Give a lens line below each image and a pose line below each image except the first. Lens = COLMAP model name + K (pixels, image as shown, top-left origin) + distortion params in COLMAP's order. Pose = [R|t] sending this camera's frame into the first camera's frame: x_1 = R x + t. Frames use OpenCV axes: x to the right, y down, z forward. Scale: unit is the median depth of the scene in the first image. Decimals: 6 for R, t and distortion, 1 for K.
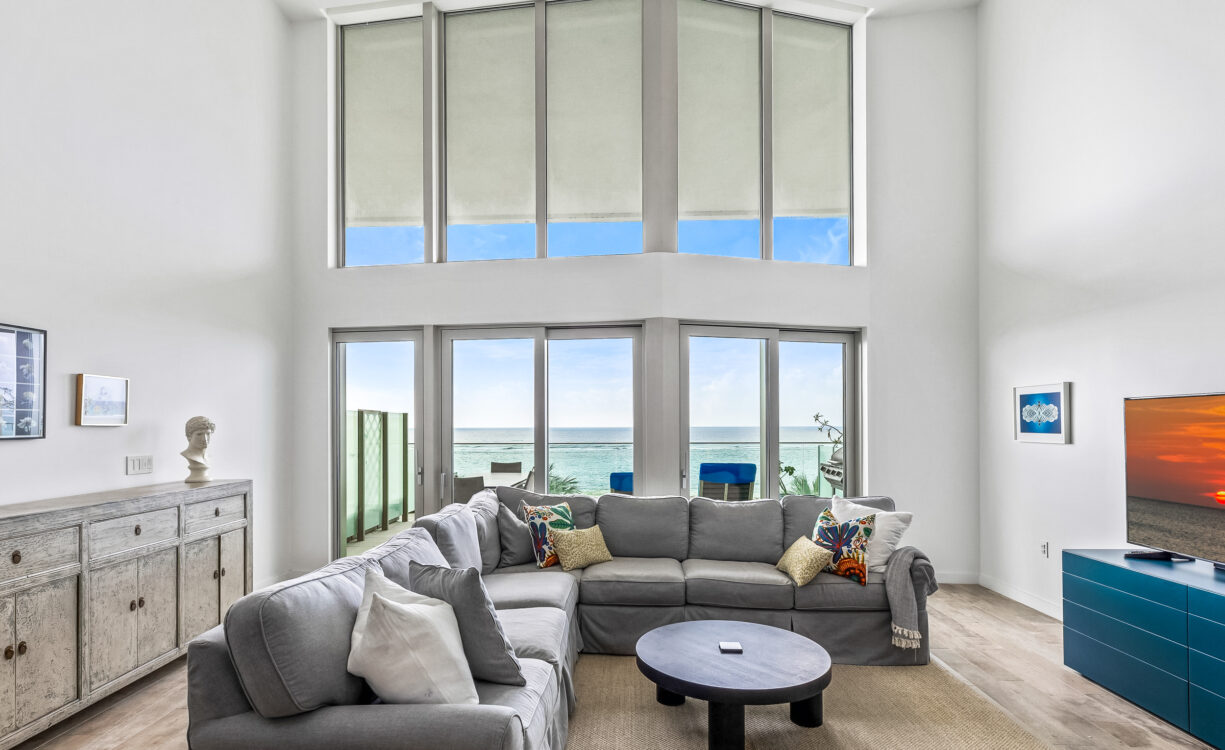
lens RADIAL K [[597.9, 0, 608.5], [0, 597.9, 425.8], [0, 0, 1]] dist [0.002819, 0.000747]
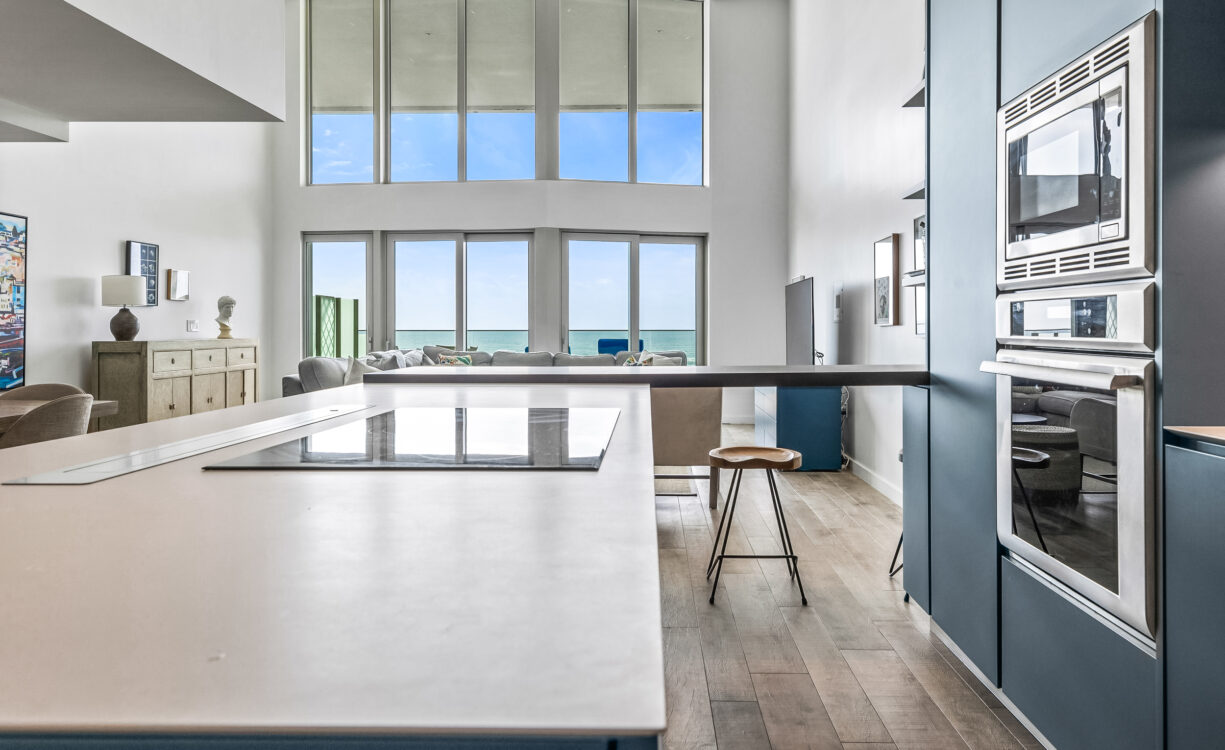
lens RADIAL K [[816.6, 0, 643.2], [0, 816.6, 326.8], [0, 0, 1]] dist [0.006511, 0.000575]
pose [[0.999797, 0.001996, 0.020067, 0.288365], [-0.001994, 0.999998, -0.000119, 0.051543], [-0.020067, 0.000079, 0.999799, -0.936510]]
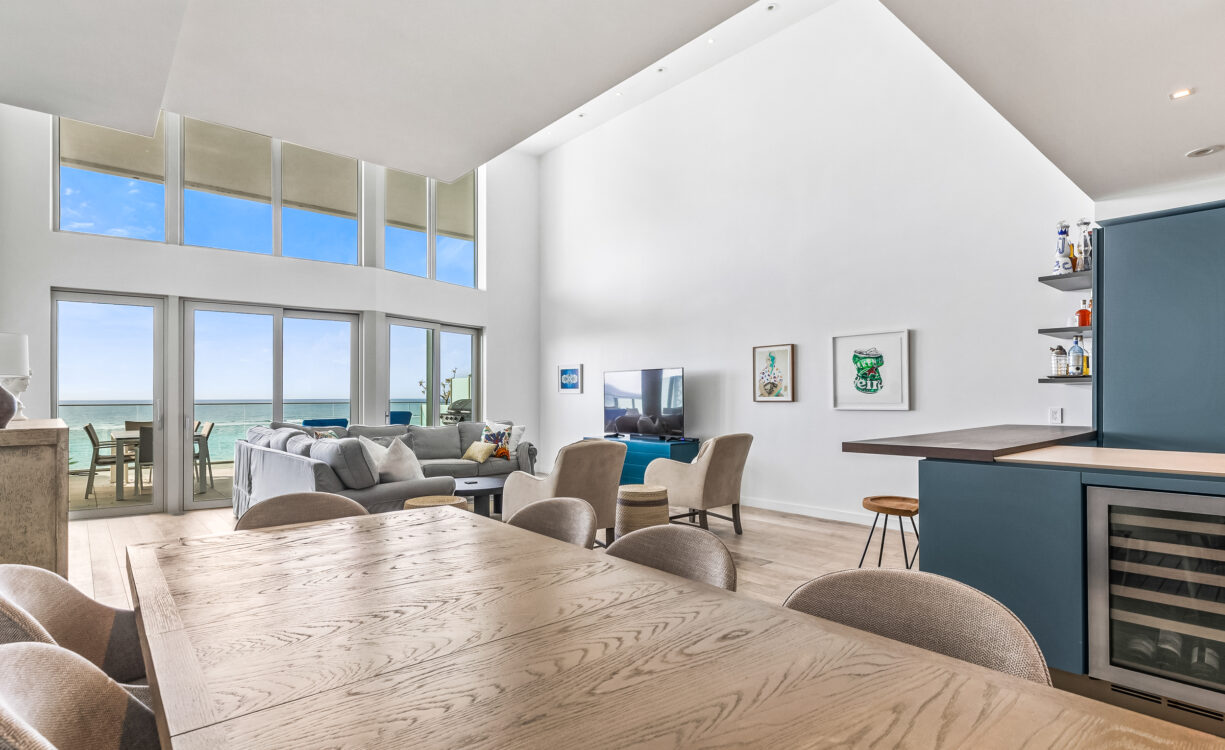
lens RADIAL K [[584.7, 0, 604.9], [0, 584.7, 389.7], [0, 0, 1]] dist [-0.000930, -0.000083]
pose [[0.733041, 0.009053, 0.680124, -0.514293], [-0.000620, 0.999920, -0.012642, 0.039188], [-0.680184, 0.008845, 0.732988, -0.506704]]
